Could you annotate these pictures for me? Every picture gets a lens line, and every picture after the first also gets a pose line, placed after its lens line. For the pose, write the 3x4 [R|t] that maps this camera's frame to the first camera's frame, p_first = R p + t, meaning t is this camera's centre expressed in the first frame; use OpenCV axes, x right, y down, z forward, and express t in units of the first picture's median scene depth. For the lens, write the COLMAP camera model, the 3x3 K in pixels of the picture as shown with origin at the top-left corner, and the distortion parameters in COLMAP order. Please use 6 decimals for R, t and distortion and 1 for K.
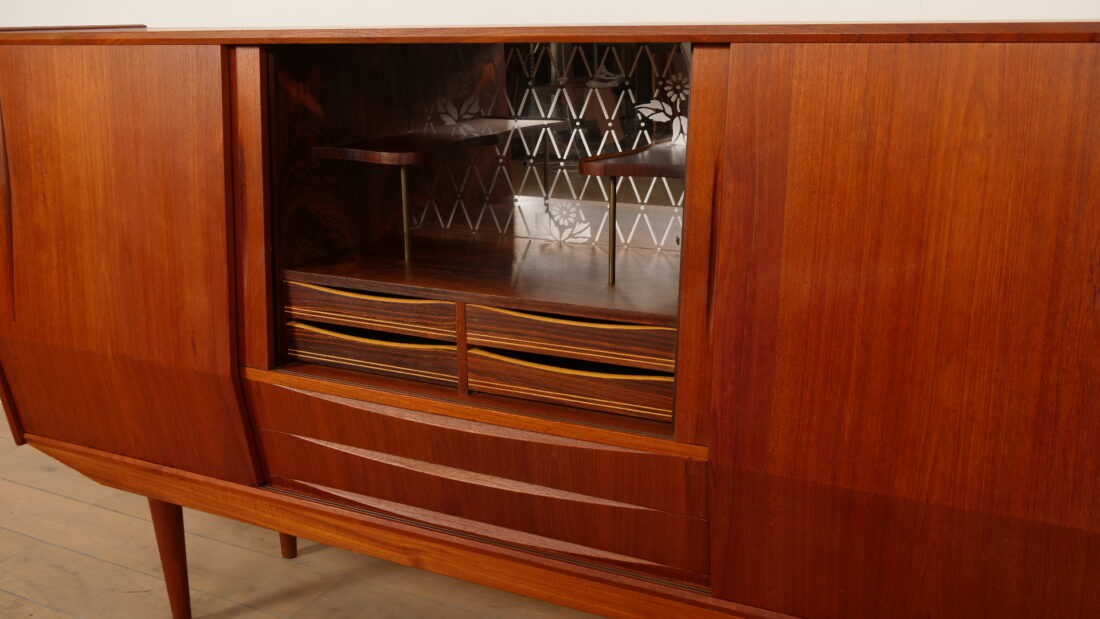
lens RADIAL K [[1083.5, 0, 550.0], [0, 1083.5, 313.2], [0, 0, 1]] dist [-0.013871, 0.000000]
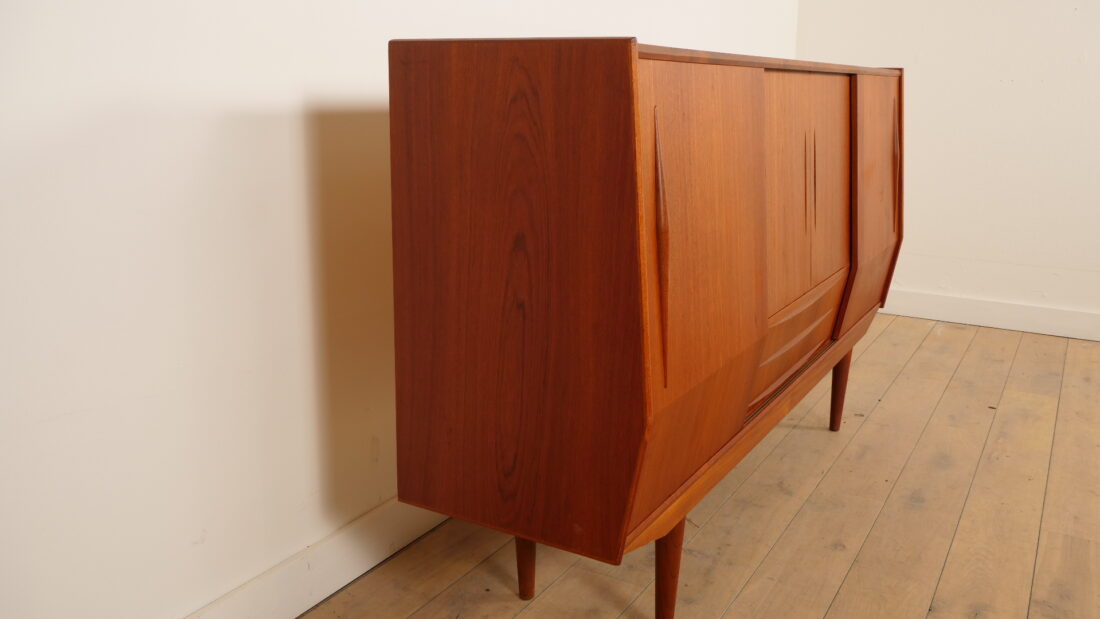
lens RADIAL K [[928.2, 0, 553.8], [0, 928.2, 309.4], [0, 0, 1]] dist [0.053832, 0.001801]
pose [[0.039062, -0.214774, 0.975882, -1.444792], [0.260936, 0.944933, 0.197518, -0.260397], [-0.964566, 0.246927, 0.092953, 1.200889]]
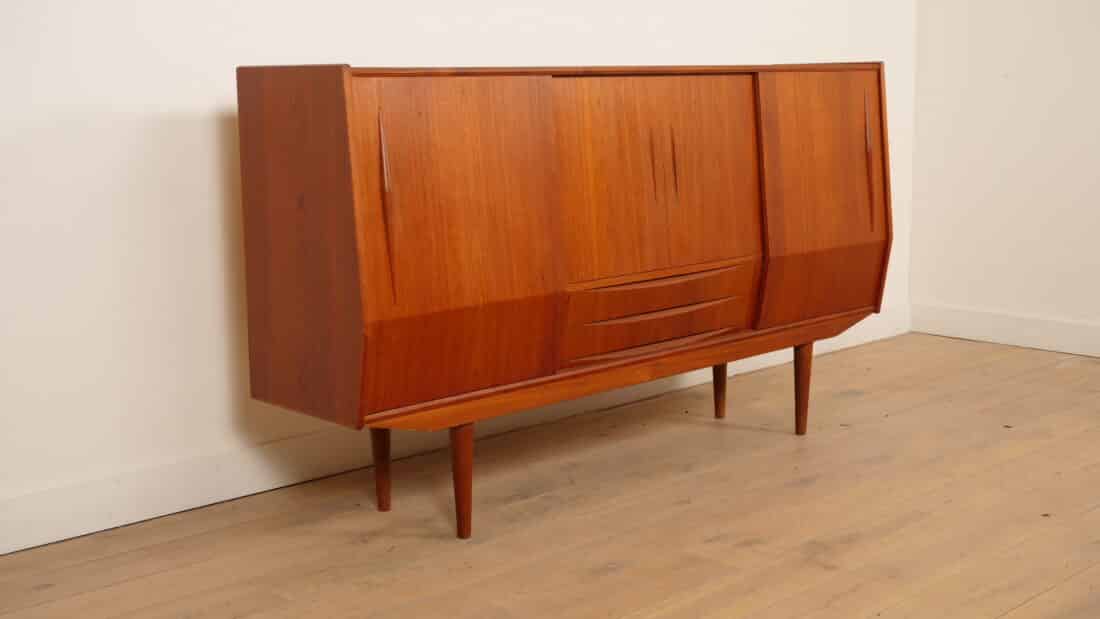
lens RADIAL K [[1393.4, 0, 554.4], [0, 1393.4, 306.6], [0, 0, 1]] dist [0.004861, 0.000000]
pose [[0.322143, -0.147967, 0.935056, -2.246471], [0.256932, 0.964303, 0.064078, -0.052504], [-0.911159, 0.219603, 0.348661, 0.361831]]
